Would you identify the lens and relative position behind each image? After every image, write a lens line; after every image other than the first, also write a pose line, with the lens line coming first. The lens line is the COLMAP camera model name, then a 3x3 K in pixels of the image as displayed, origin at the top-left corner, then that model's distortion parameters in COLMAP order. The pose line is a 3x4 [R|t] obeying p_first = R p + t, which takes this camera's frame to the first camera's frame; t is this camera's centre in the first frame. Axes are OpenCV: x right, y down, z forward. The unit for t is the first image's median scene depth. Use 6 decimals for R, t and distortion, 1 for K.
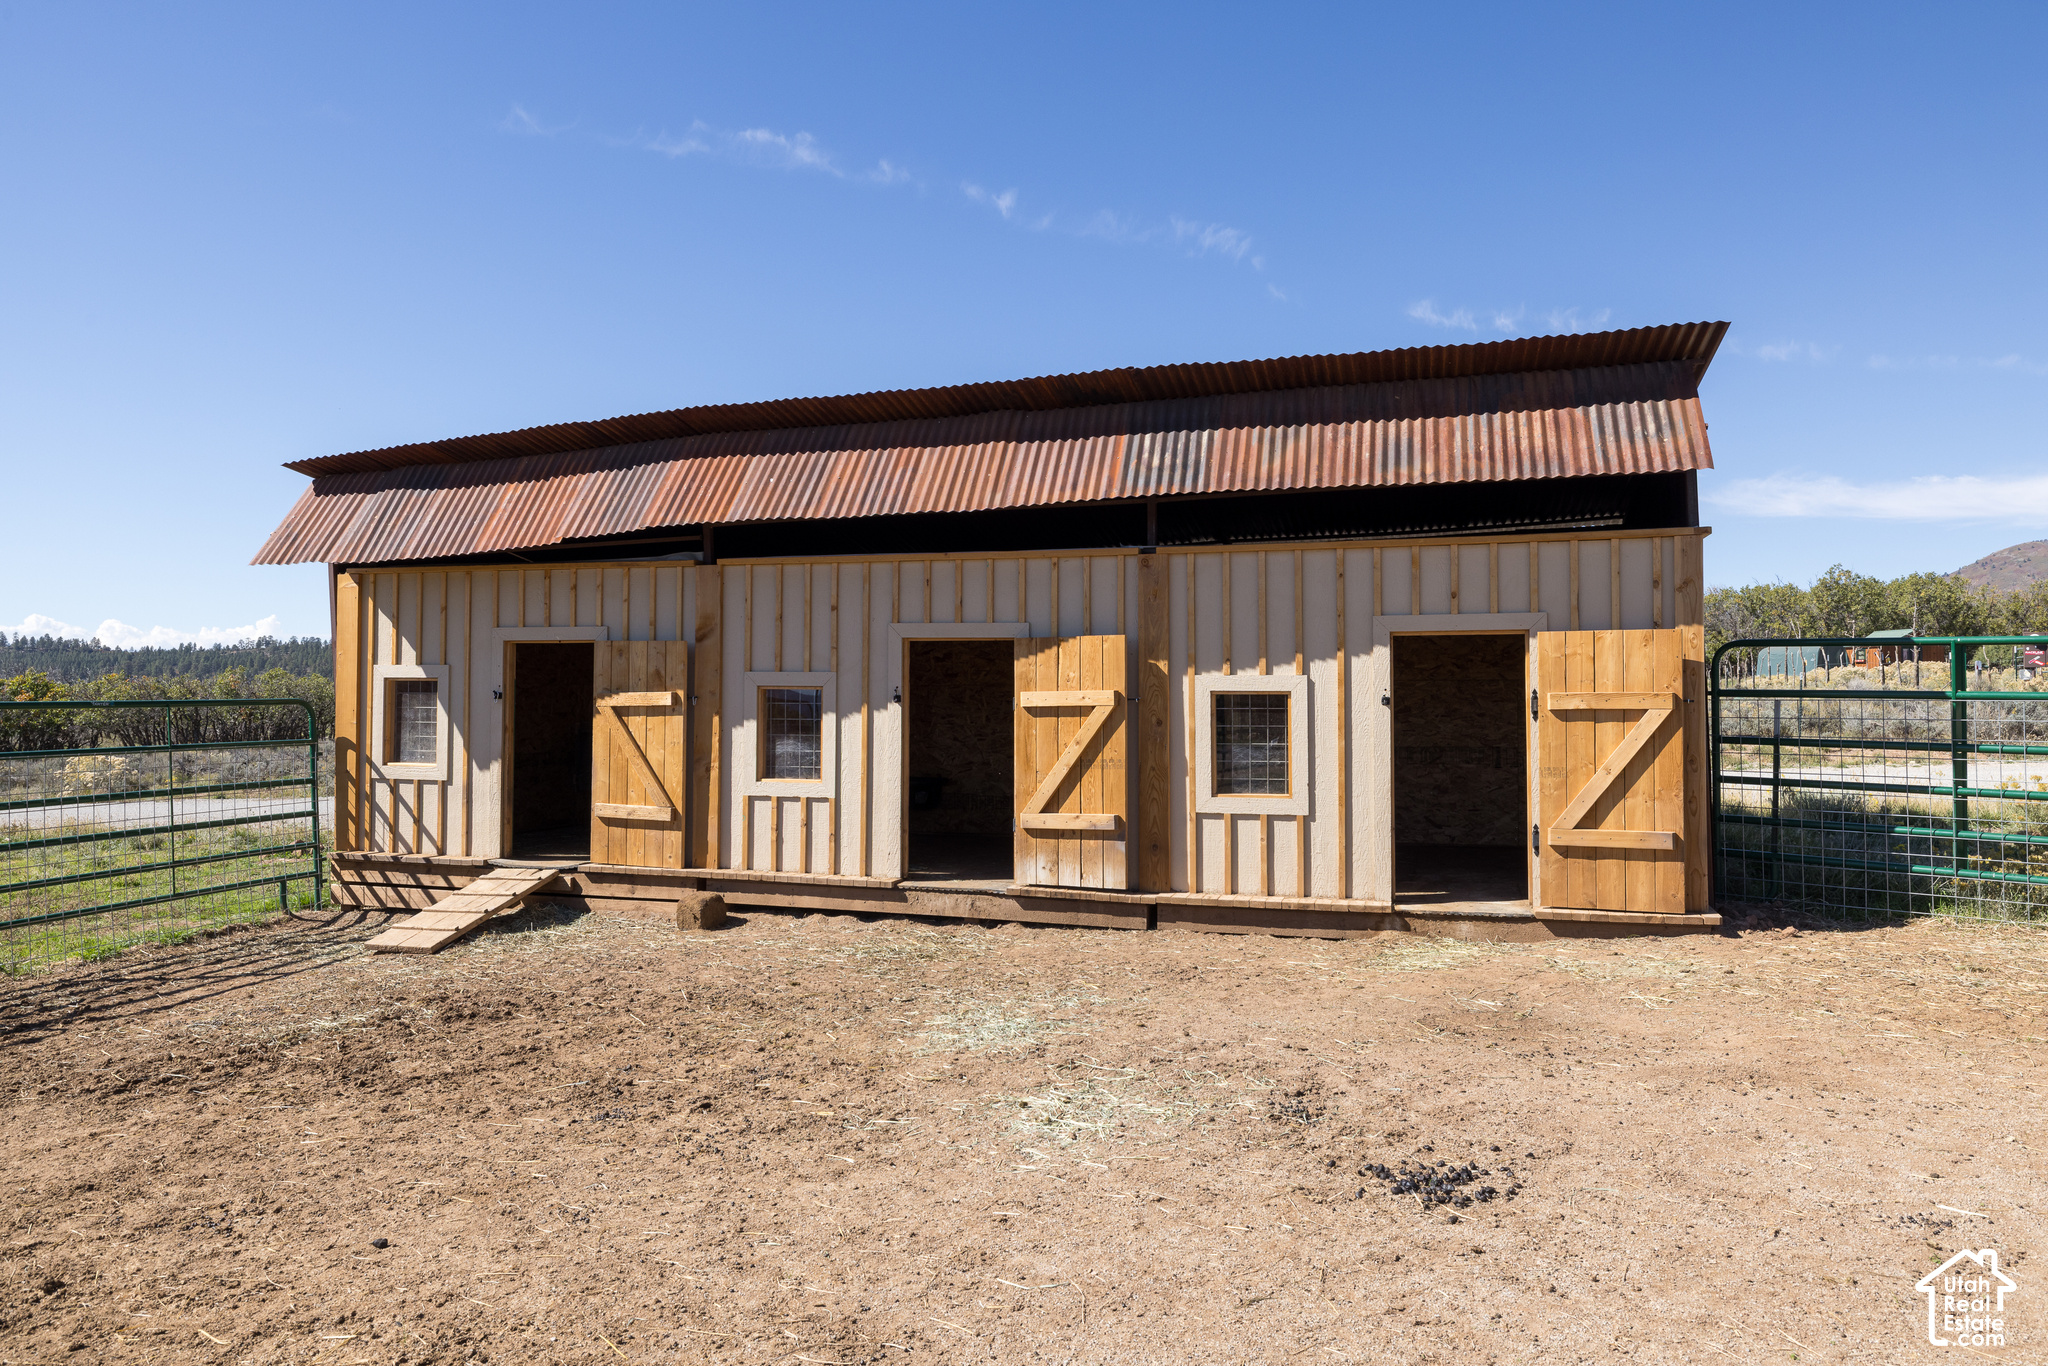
lens RADIAL K [[1401.0, 0, 1022.6], [0, 1401.0, 648.1], [0, 0, 1]] dist [0.001967, -0.001220]
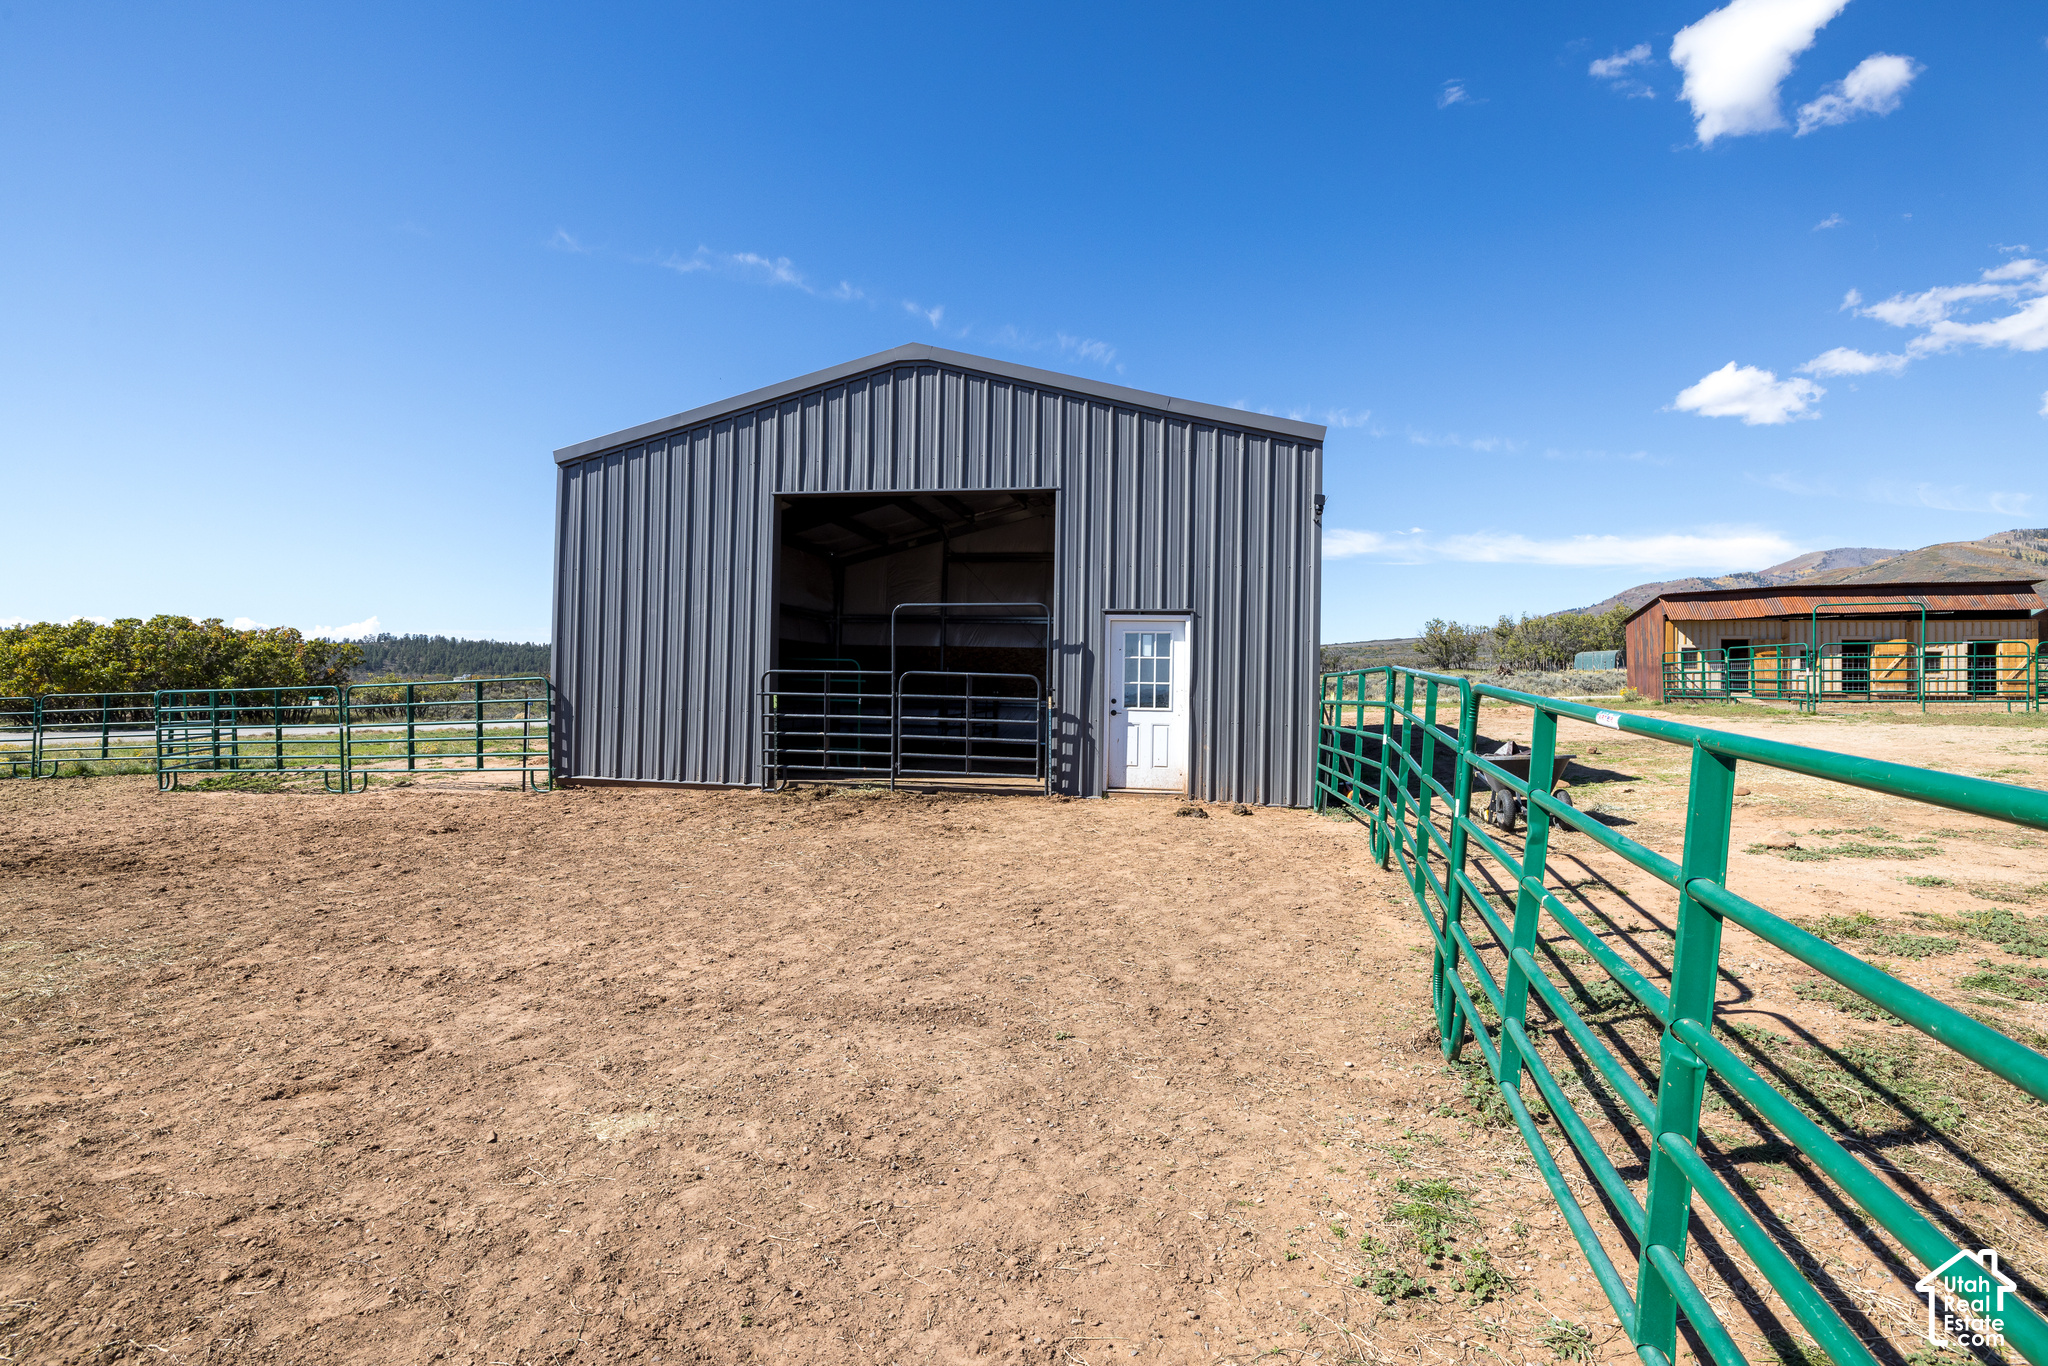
lens RADIAL K [[1030.1, 0, 1024.0], [0, 1030.1, 683.0], [0, 0, 1]] dist [0.000284, -0.000181]
pose [[0.996689, 0.008621, 0.080848, -2.998270], [-0.011266, 0.999414, 0.032326, 0.055894], [-0.080522, -0.033129, 0.996202, -2.094184]]
